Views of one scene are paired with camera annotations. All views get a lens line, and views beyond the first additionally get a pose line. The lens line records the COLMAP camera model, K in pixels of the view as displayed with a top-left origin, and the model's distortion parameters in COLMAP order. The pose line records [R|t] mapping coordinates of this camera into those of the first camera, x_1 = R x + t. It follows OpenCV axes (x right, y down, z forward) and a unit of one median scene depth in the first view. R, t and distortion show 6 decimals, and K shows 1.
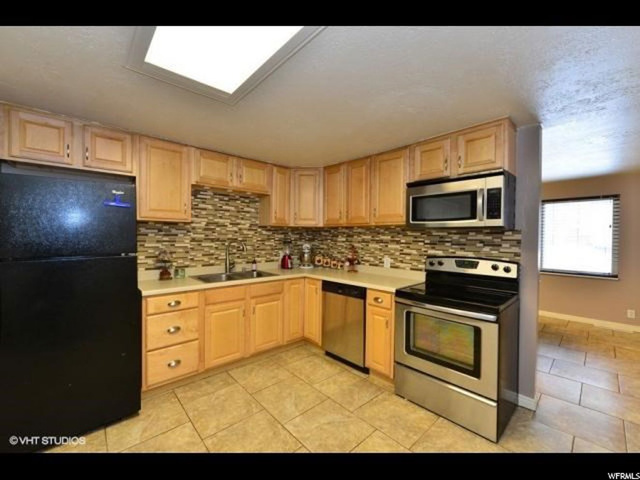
lens RADIAL K [[264.9, 0, 320.0], [0, 264.9, 240.0], [0, 0, 1]] dist [-0.000931, -0.000088]
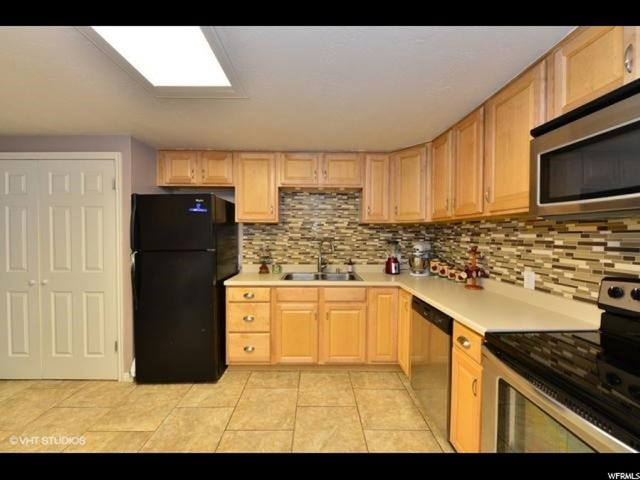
lens RADIAL K [[256.7, 0, 322.2], [0, 256.7, 240.3], [0, 0, 1]] dist [-0.000362, -0.003768]
pose [[0.742886, 0.008074, -0.669369, 0.299629], [-0.006266, 0.999967, 0.005107, -0.000468], [0.669388, 0.000400, 0.742913, 0.297379]]
